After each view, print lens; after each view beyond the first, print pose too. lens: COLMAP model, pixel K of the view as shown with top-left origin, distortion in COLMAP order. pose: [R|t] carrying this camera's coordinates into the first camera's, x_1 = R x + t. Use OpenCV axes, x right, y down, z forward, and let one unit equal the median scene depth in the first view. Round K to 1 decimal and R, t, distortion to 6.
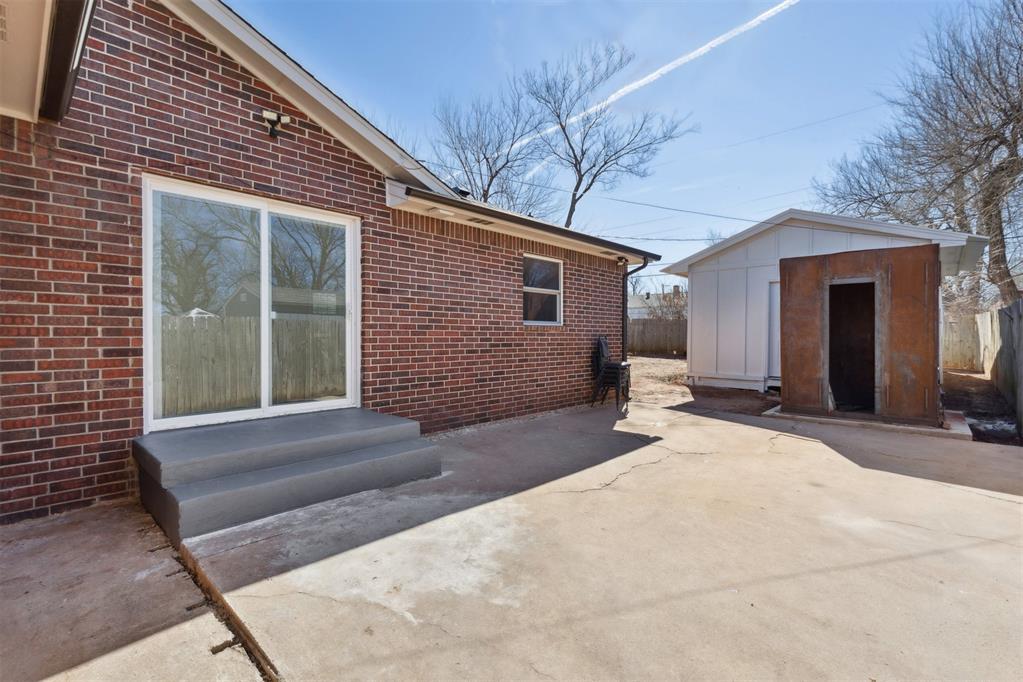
lens RADIAL K [[462.4, 0, 515.9], [0, 462.4, 340.2], [0, 0, 1]] dist [0.005067, -0.002090]
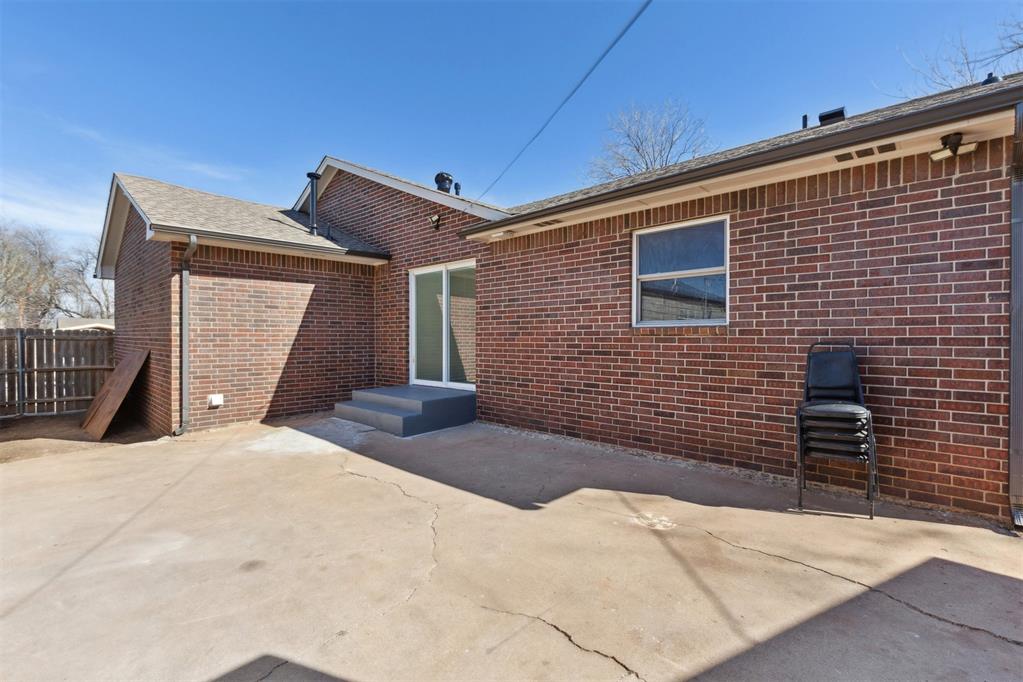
lens RADIAL K [[462.4, 0, 503.5], [0, 462.4, 338.3], [0, 0, 1]] dist [0.005067, -0.002090]
pose [[-0.029486, 0.008361, -0.999530, 1.205922], [0.000782, 0.999965, 0.008342, -0.034153], [0.999565, -0.000536, -0.029492, 1.265861]]
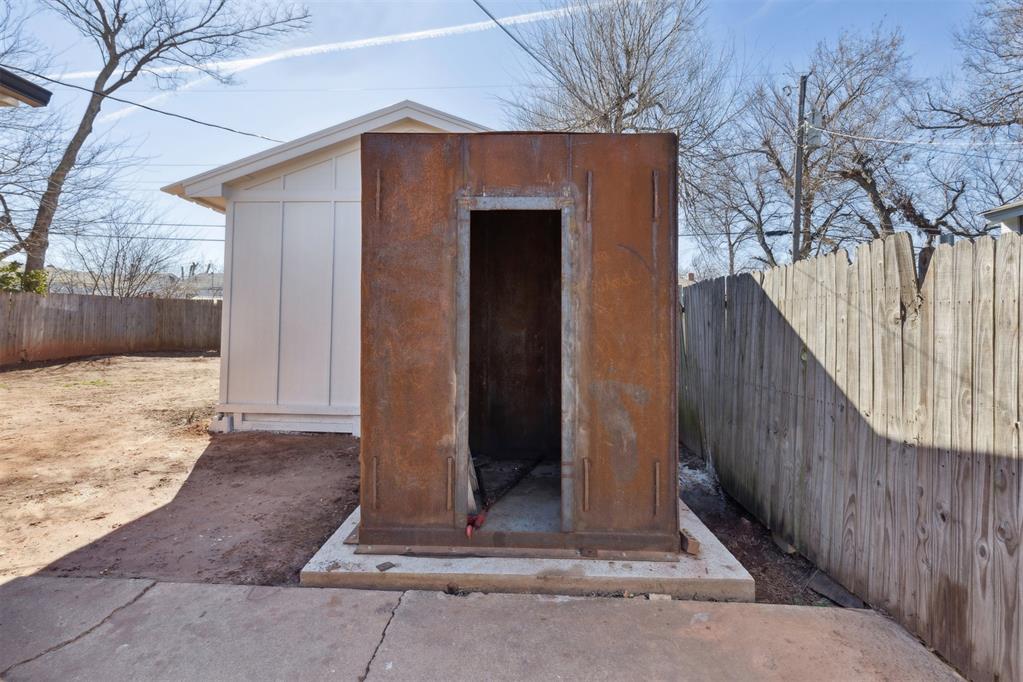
lens RADIAL K [[462.4, 0, 514.1], [0, 462.4, 332.9], [0, 0, 1]] dist [0.005067, -0.002090]
pose [[0.755276, 0.000229, 0.655407, 0.223114], [-0.005771, 0.999963, 0.006301, -0.008059], [-0.655382, -0.008542, 0.755249, 0.338416]]
